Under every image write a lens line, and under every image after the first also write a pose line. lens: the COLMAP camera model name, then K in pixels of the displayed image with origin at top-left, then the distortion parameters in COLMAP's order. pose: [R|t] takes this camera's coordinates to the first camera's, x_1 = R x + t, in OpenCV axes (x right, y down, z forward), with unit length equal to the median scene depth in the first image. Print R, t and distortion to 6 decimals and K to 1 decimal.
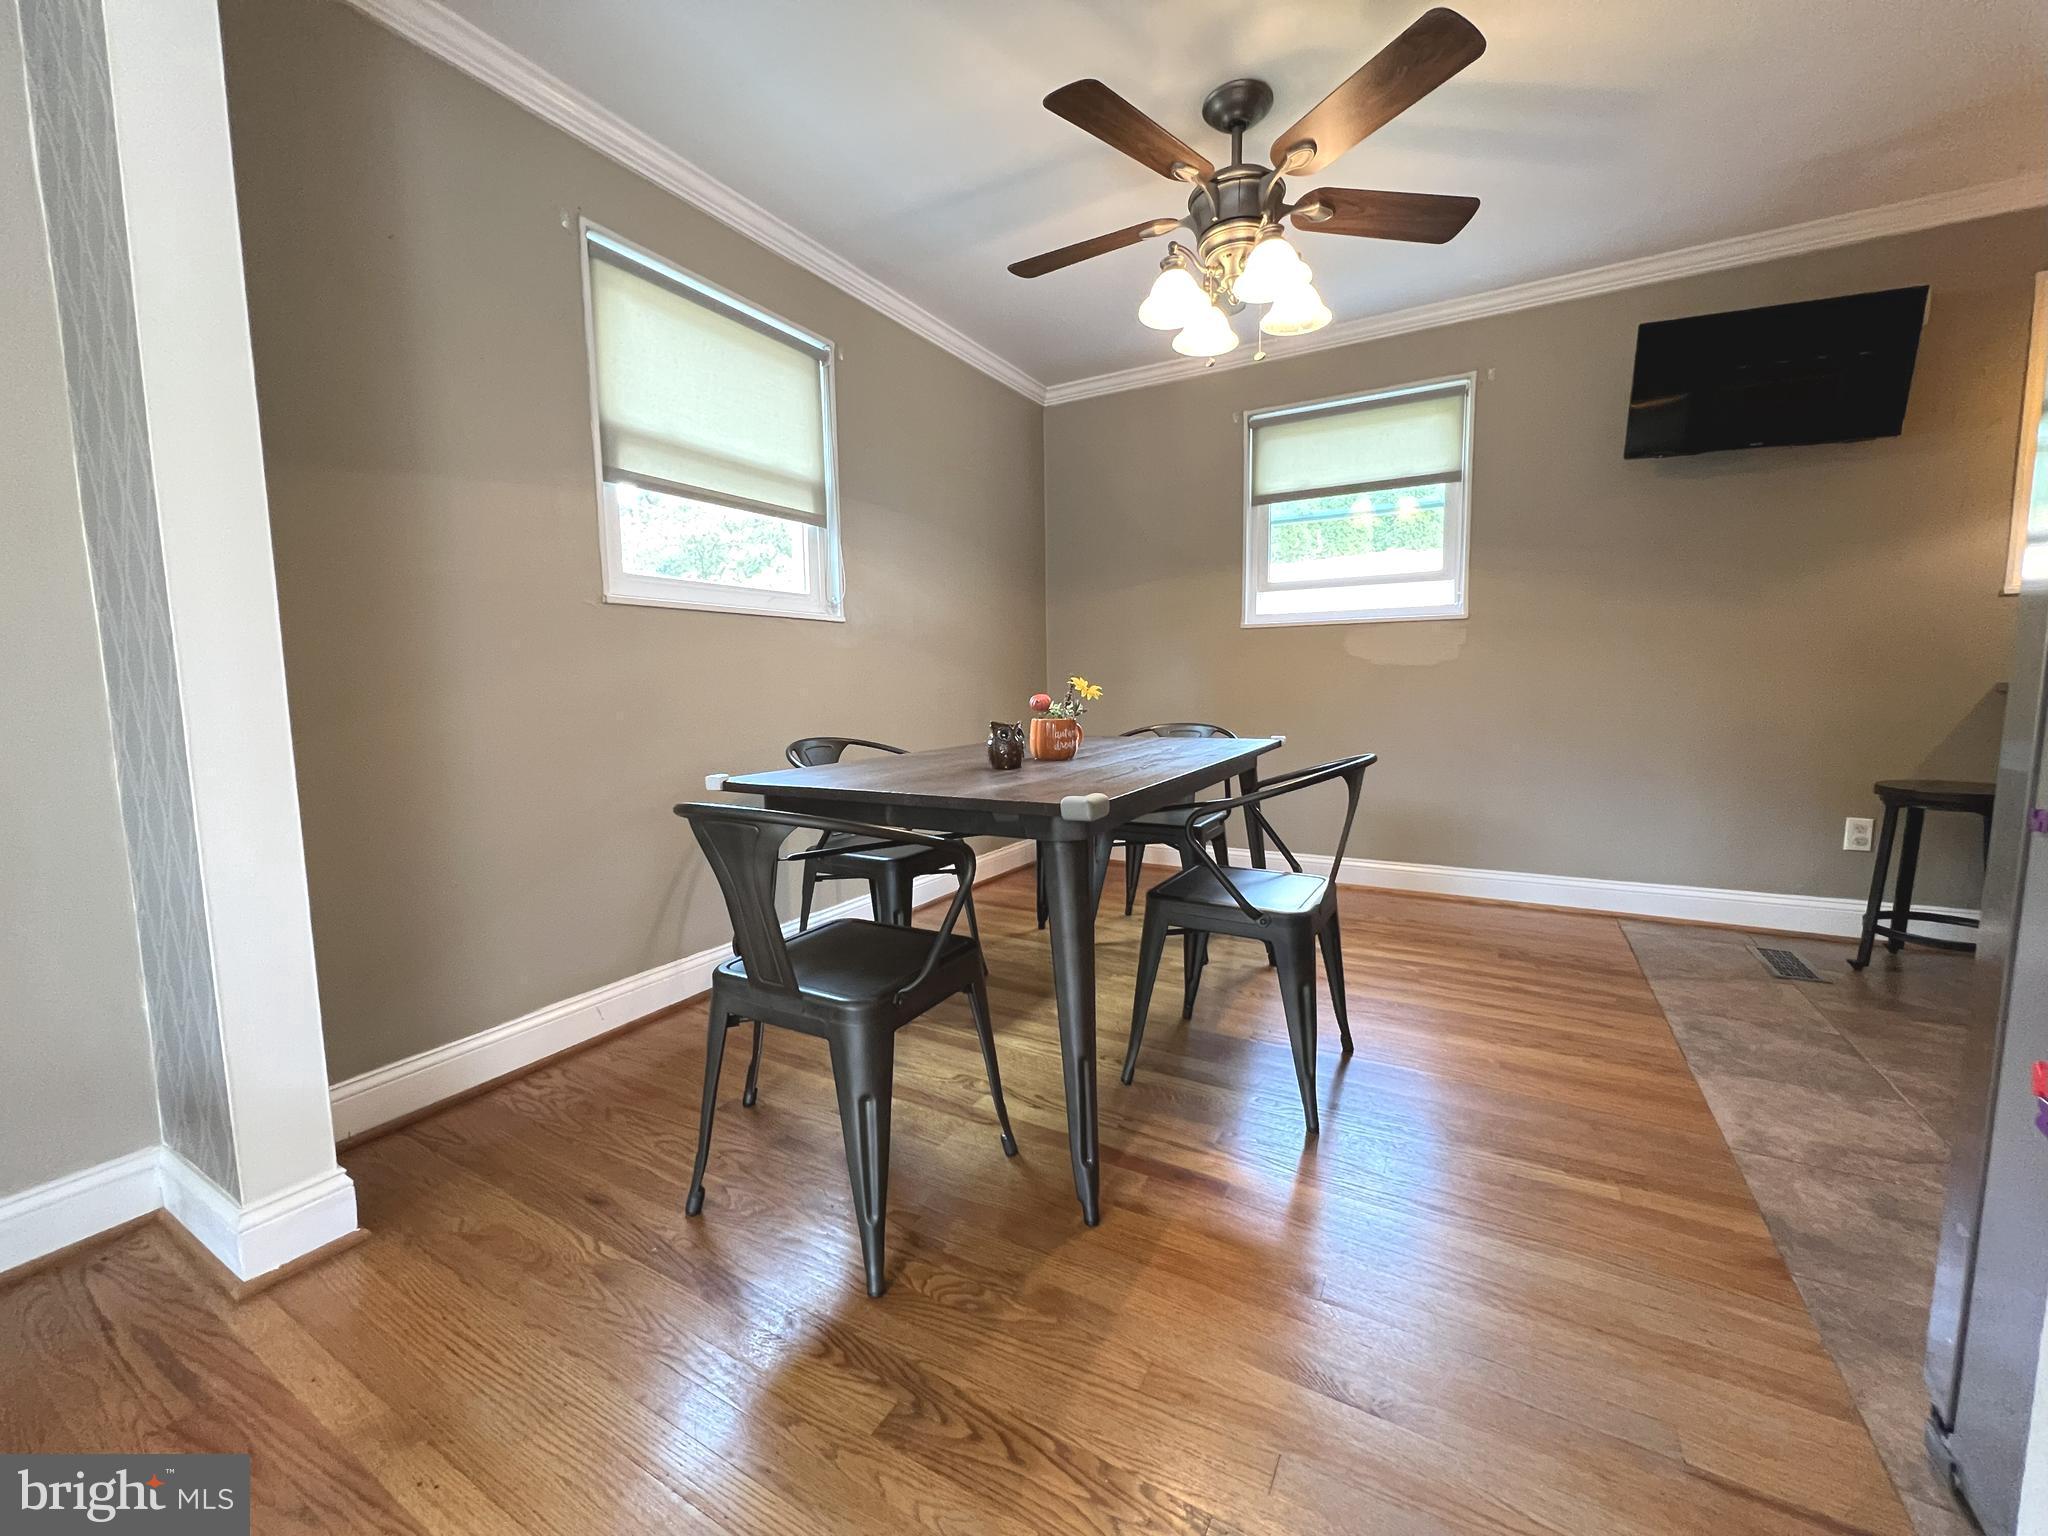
lens RADIAL K [[815.7, 0, 1026.2], [0, 815.7, 769.6], [0, 0, 1]] dist [-0.001799, -0.000180]
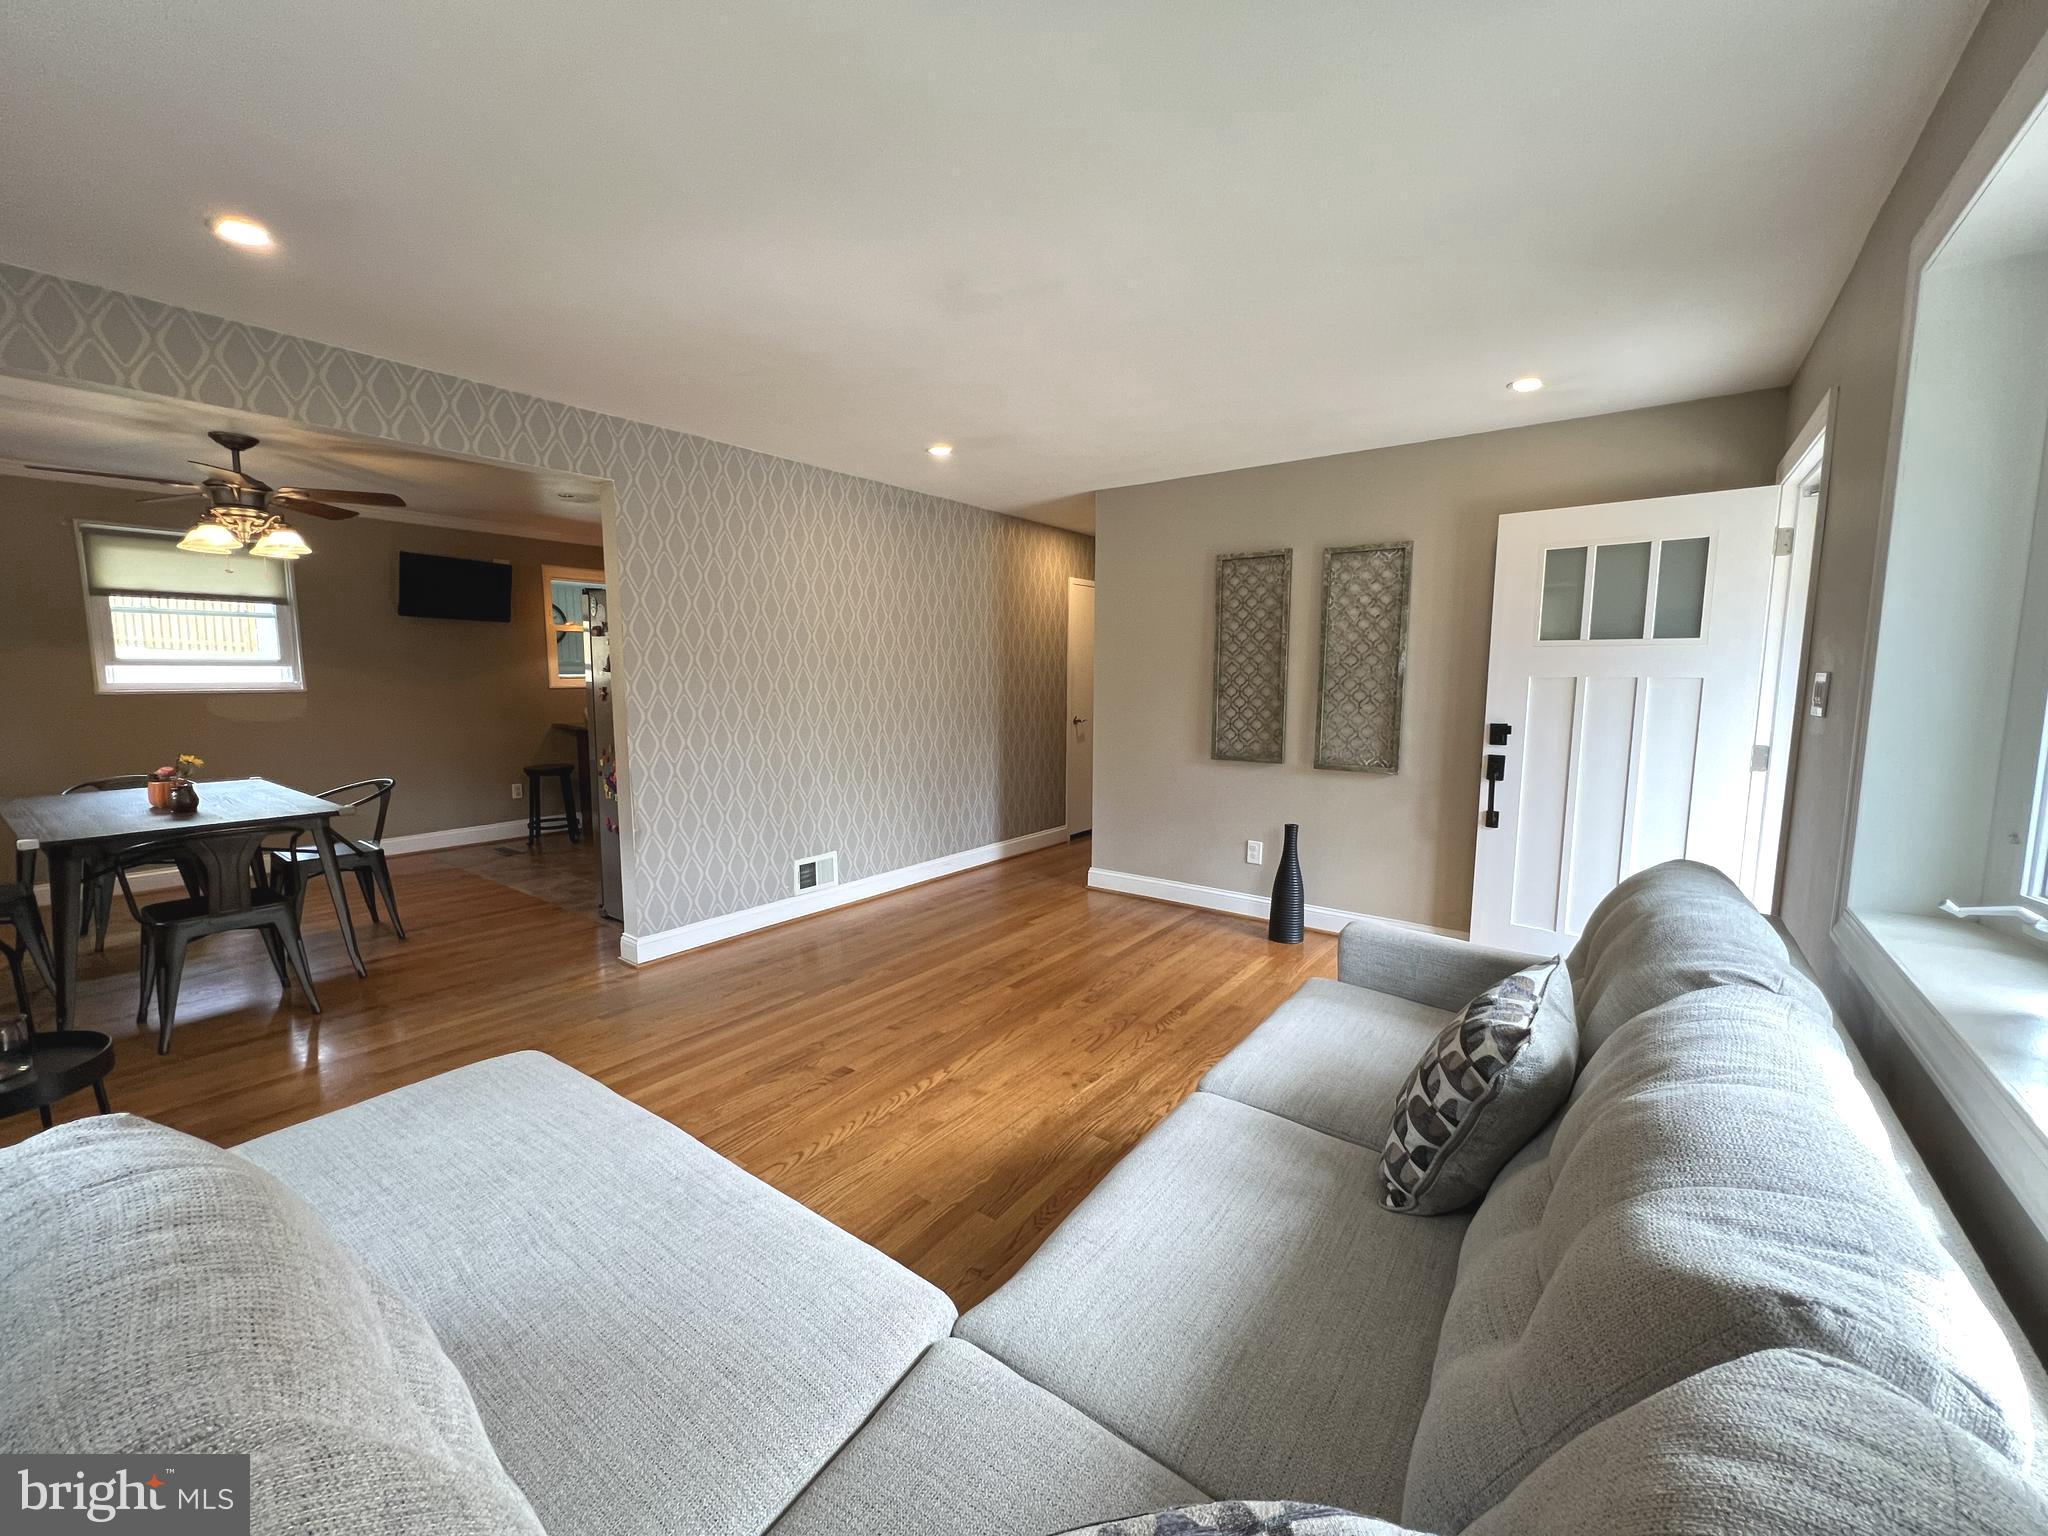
lens RADIAL K [[815.7, 0, 1022.6], [0, 815.7, 767.5], [0, 0, 1]] dist [-0.001799, -0.000180]
pose [[0.123931, -0.100575, 0.987181, -1.087102], [0.100610, 0.990997, 0.088334, -0.047470], [-0.987177, 0.088373, 0.132934, -0.728493]]
